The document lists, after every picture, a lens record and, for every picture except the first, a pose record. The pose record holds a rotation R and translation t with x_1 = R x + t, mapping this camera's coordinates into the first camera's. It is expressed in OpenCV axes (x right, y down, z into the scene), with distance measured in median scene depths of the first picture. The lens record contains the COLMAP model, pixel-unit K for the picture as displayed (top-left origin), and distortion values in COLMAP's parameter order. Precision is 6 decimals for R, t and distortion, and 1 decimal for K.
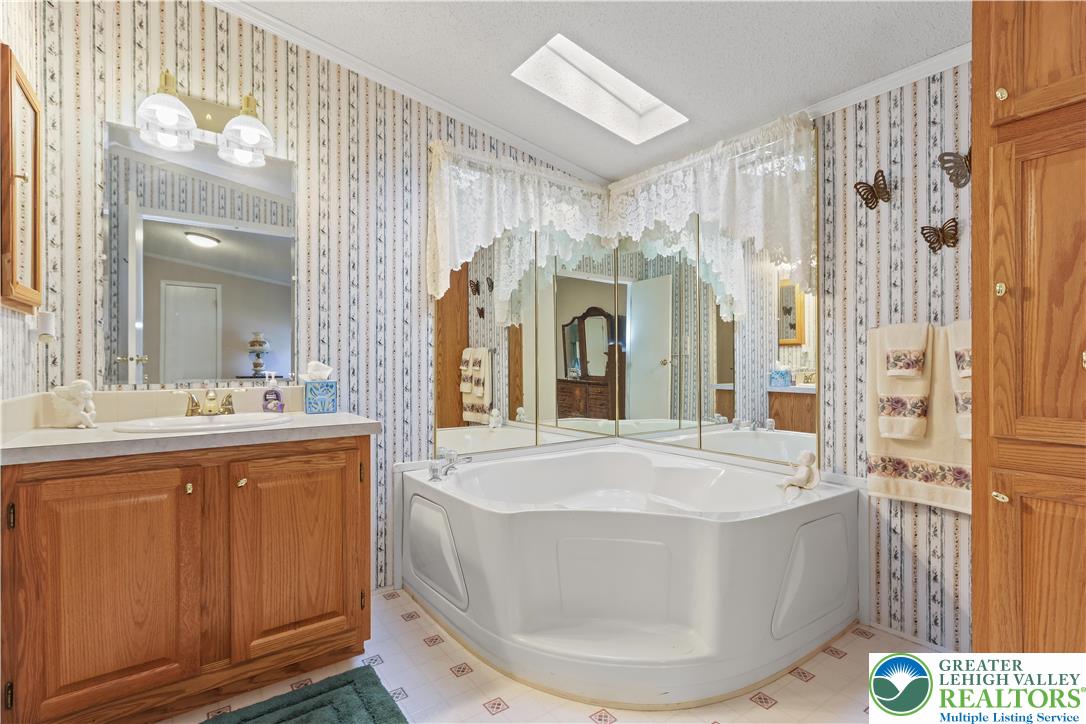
lens RADIAL K [[508.3, 0, 537.1], [0, 508.3, 363.9], [0, 0, 1]] dist [0.006270, 0.000525]
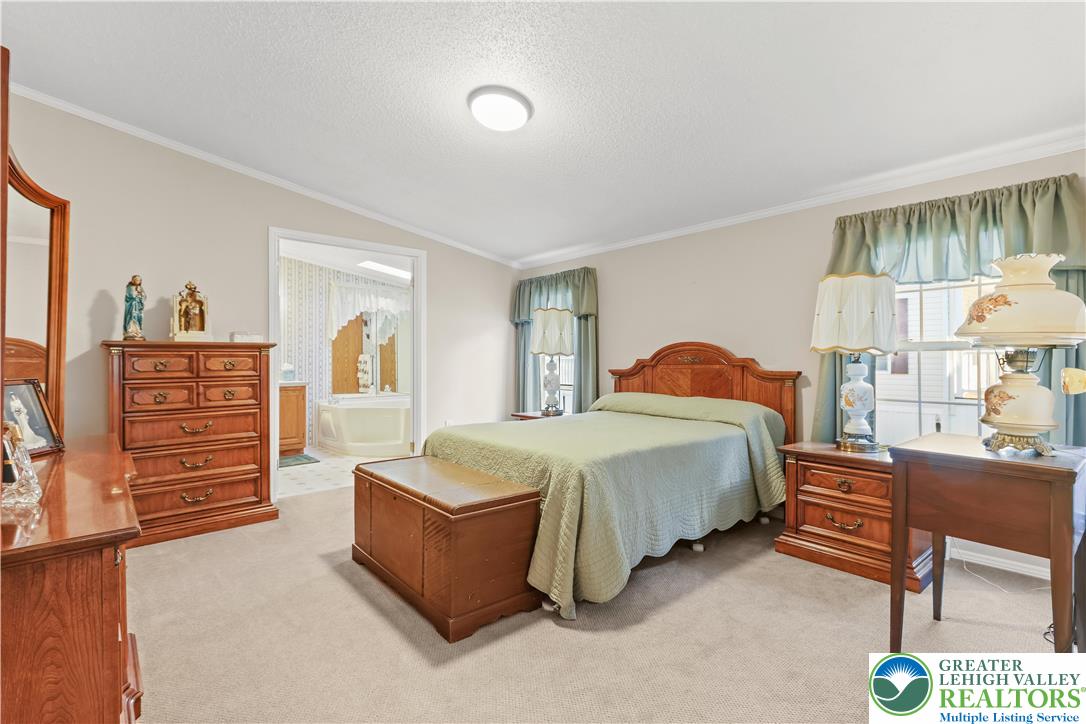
lens RADIAL K [[508.3, 0, 534.4], [0, 508.3, 362.2], [0, 0, 1]] dist [0.006270, 0.000525]
pose [[0.995906, 0.003433, 0.090328, 0.702046], [-0.004025, 0.999972, 0.006371, -0.035557], [-0.090304, -0.006709, 0.995892, -1.999448]]
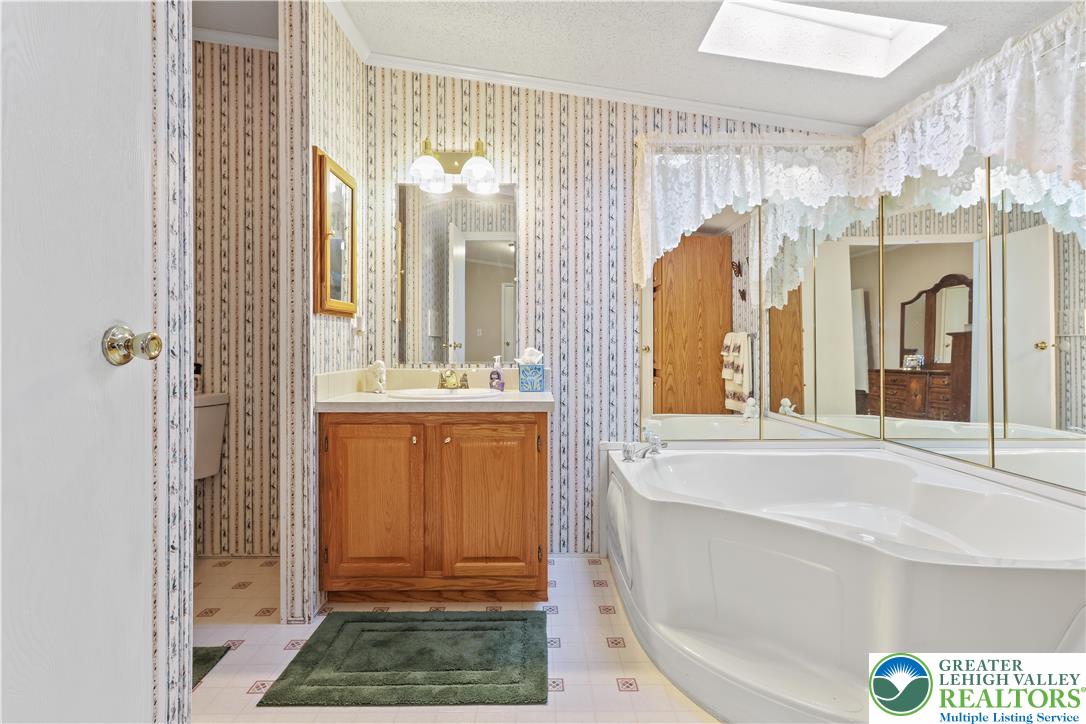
lens RADIAL K [[508.3, 0, 548.3], [0, 508.3, 347.3], [0, 0, 1]] dist [0.006270, 0.000525]
pose [[0.819493, -0.000022, -0.573089, 0.271970], [-0.001176, 0.999998, -0.001720, -0.004036], [0.573088, 0.002084, 0.819491, 0.047931]]
